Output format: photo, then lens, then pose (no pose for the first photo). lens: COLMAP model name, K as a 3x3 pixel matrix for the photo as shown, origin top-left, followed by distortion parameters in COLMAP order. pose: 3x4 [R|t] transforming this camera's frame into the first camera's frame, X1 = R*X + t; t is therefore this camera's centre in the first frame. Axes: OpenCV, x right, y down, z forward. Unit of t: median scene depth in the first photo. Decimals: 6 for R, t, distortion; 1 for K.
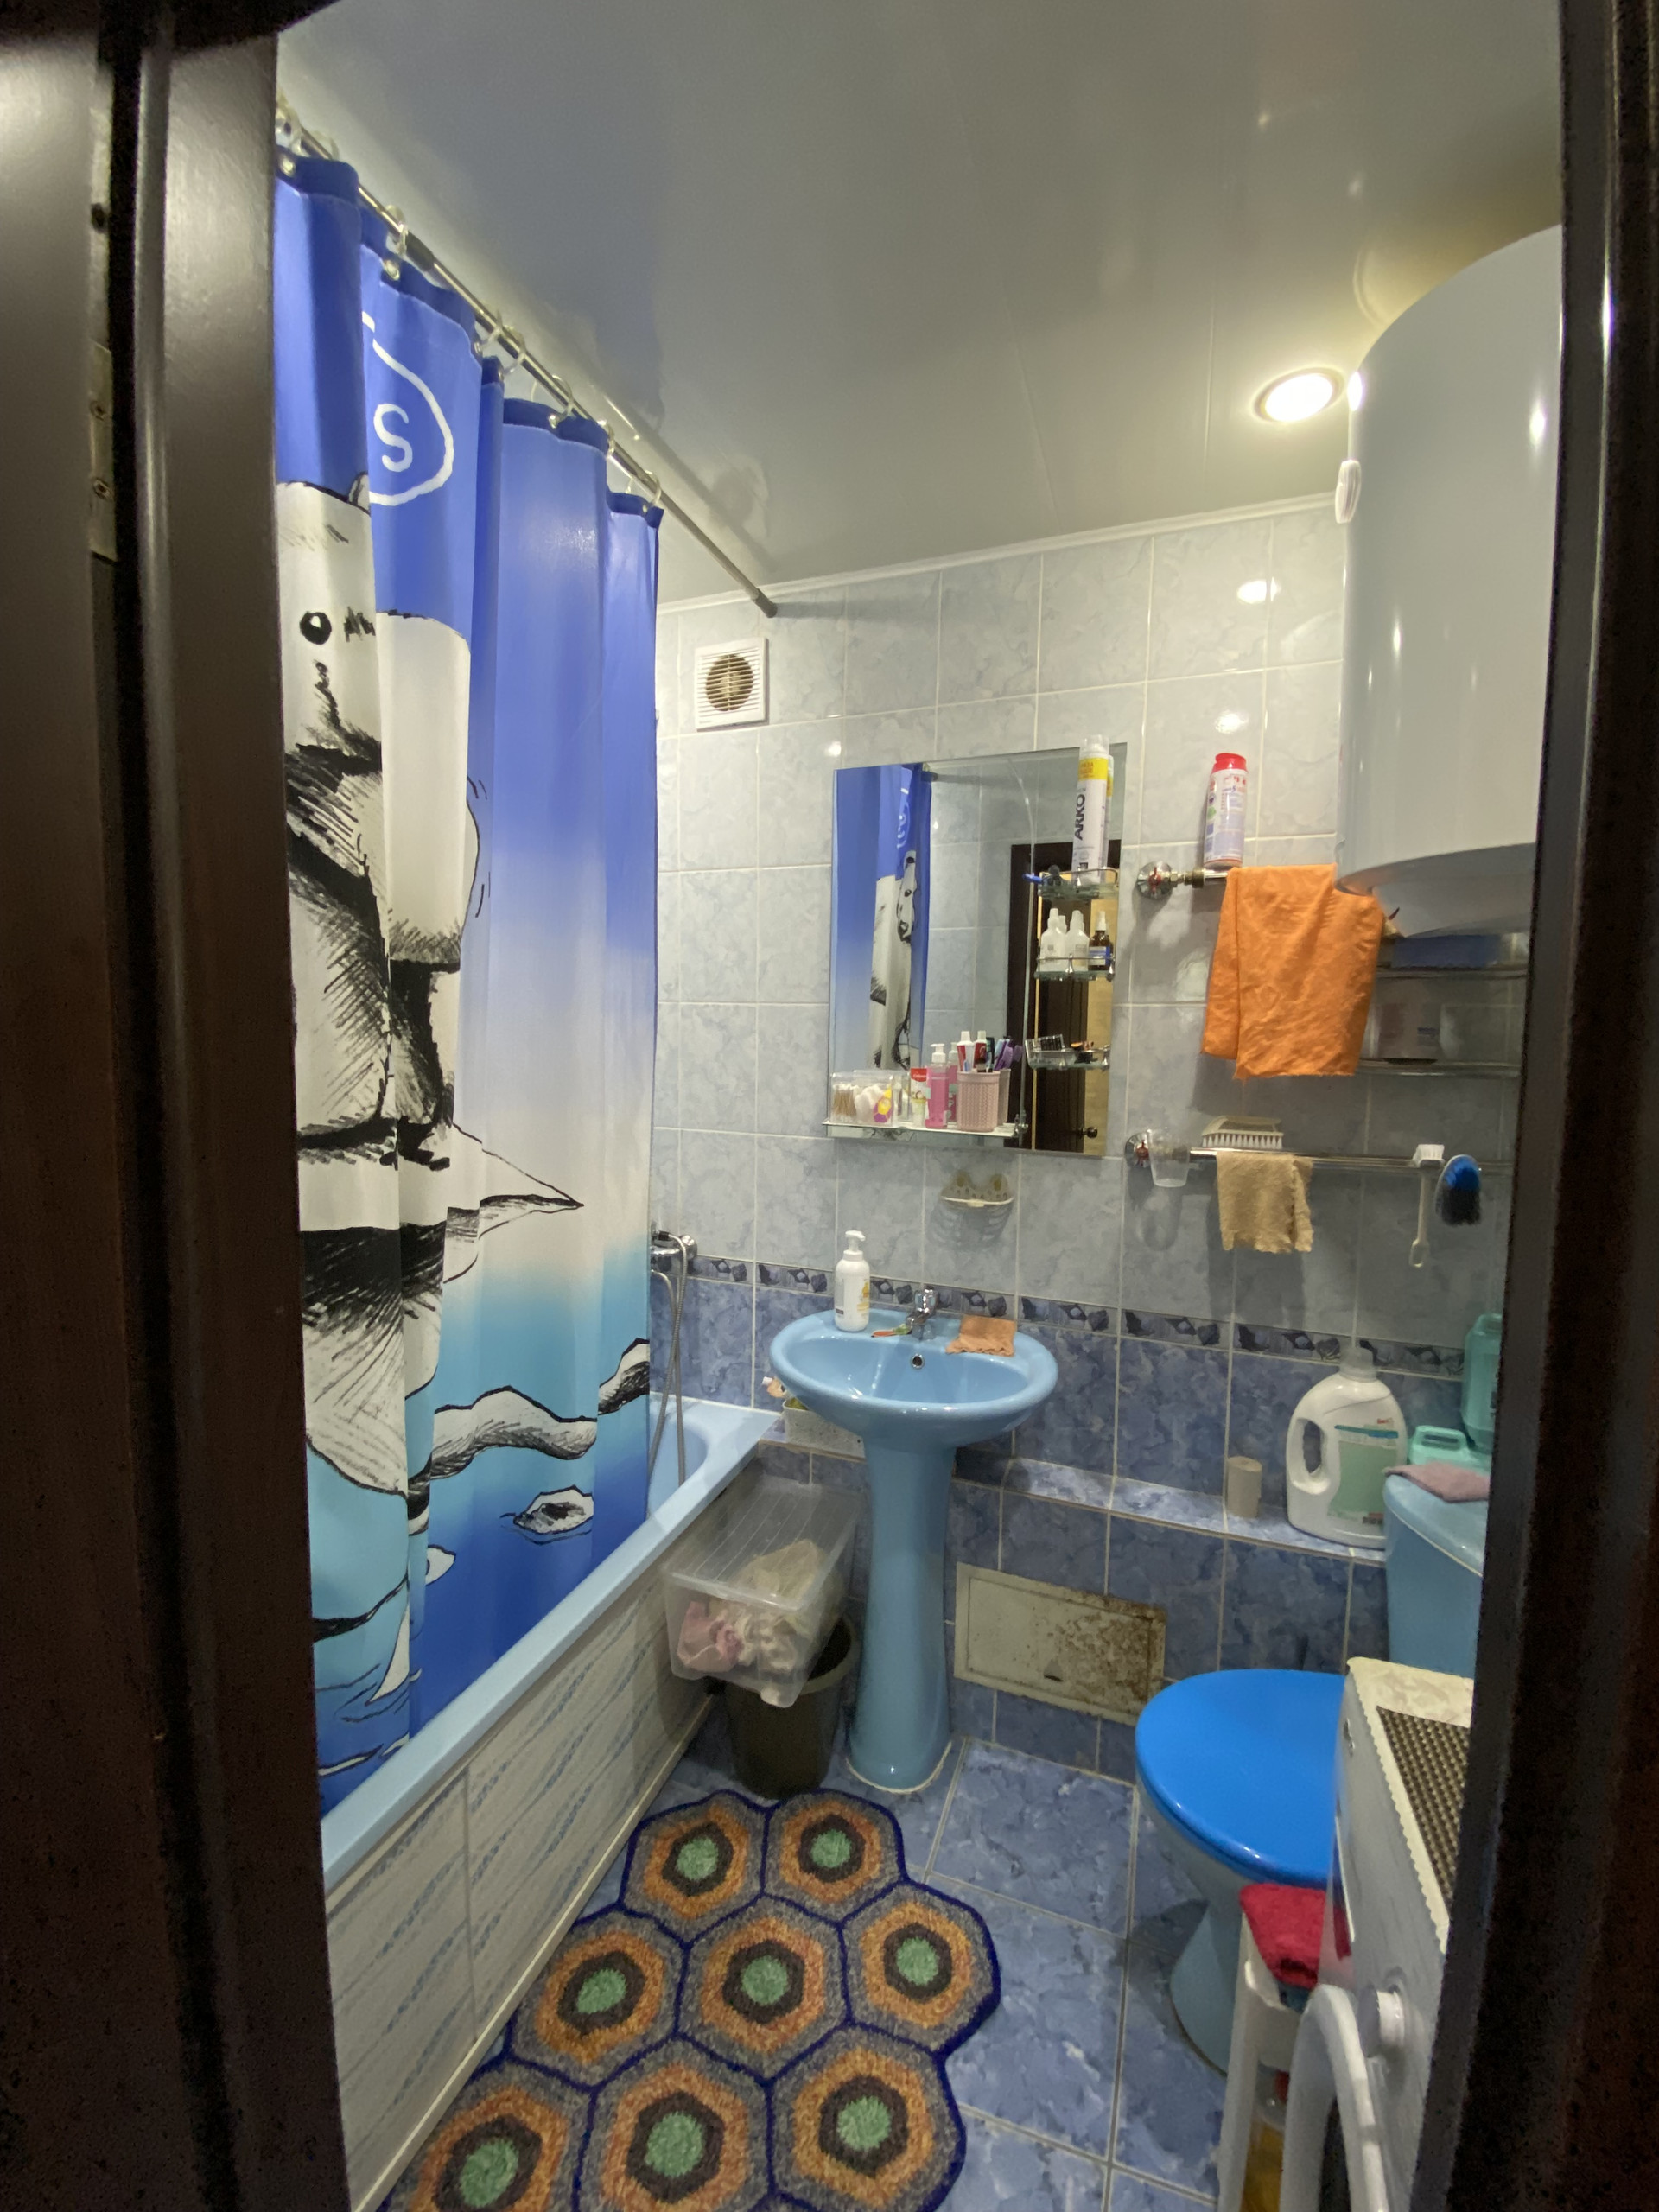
lens RADIAL K [[902.9, 0, 815.3], [0, 902.9, 1090.4], [0, 0, 1]] dist [0.038440, -0.037278]
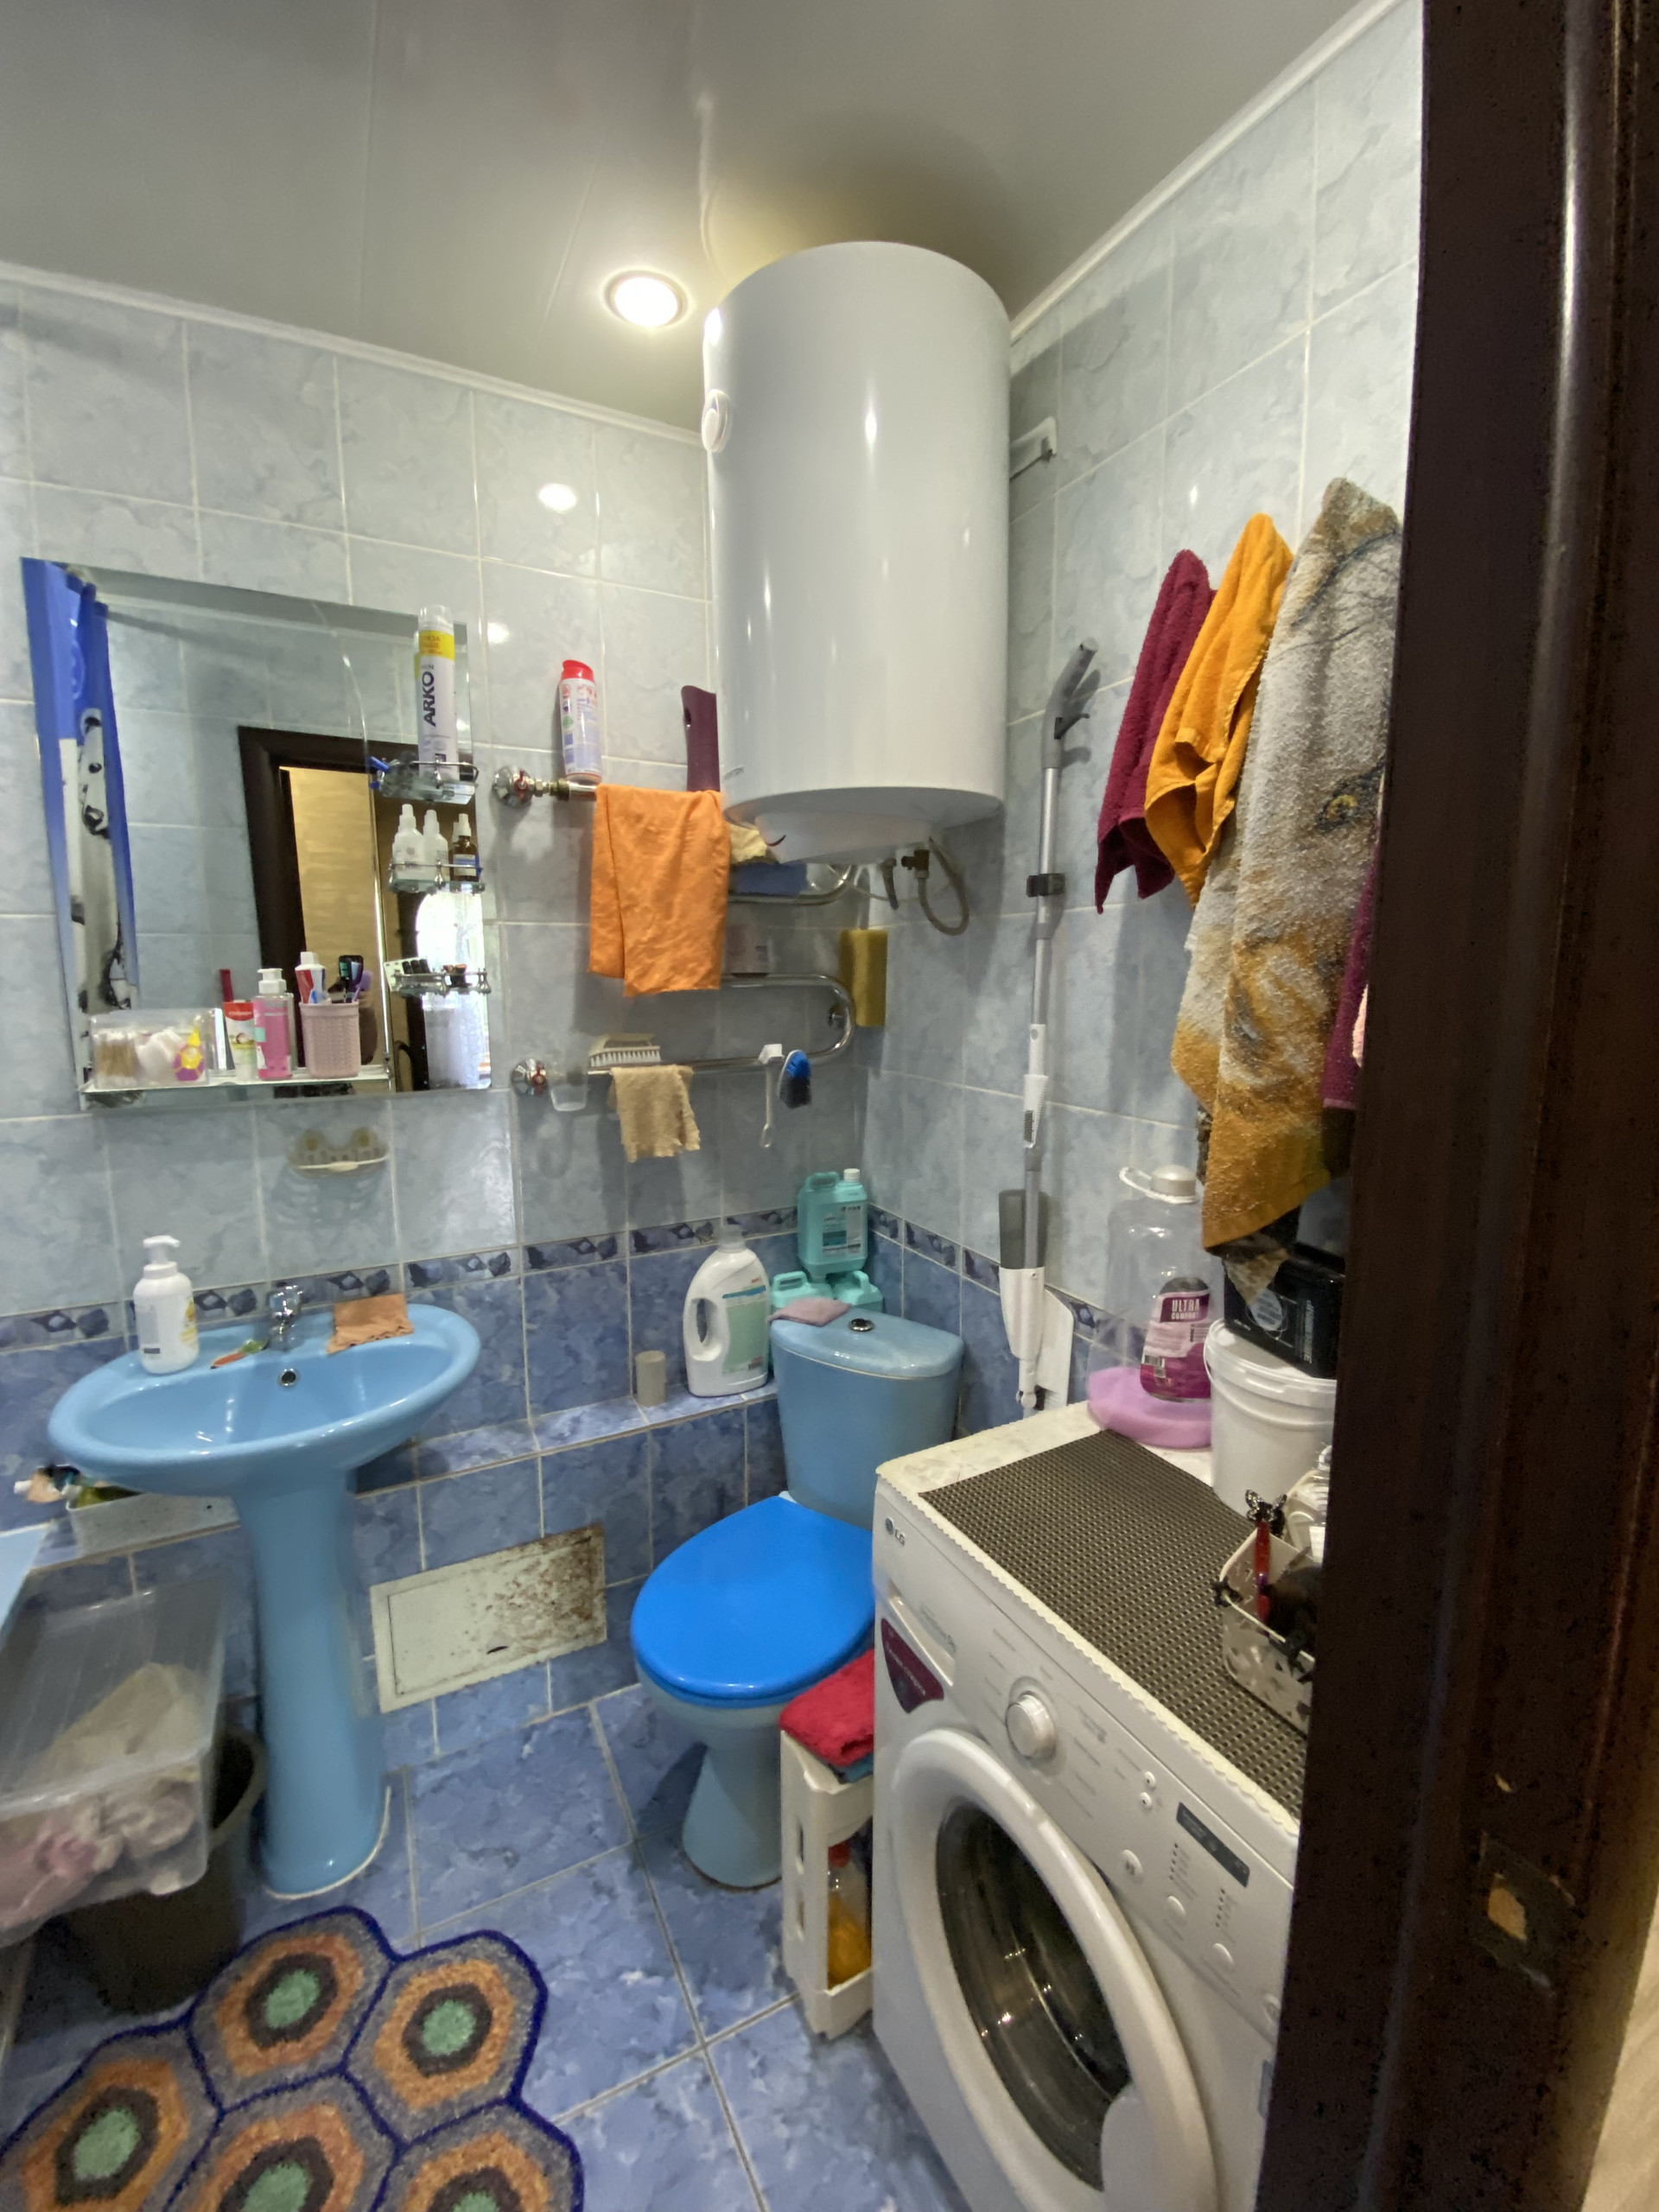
lens RADIAL K [[902.9, 0, 815.3], [0, 902.9, 1090.4], [0, 0, 1]] dist [0.038440, -0.037278]
pose [[0.657515, -0.120241, 0.743785, -0.153644], [0.067936, 0.992624, 0.100412, 0.004051], [-0.750372, -0.015493, 0.660834, 0.150019]]
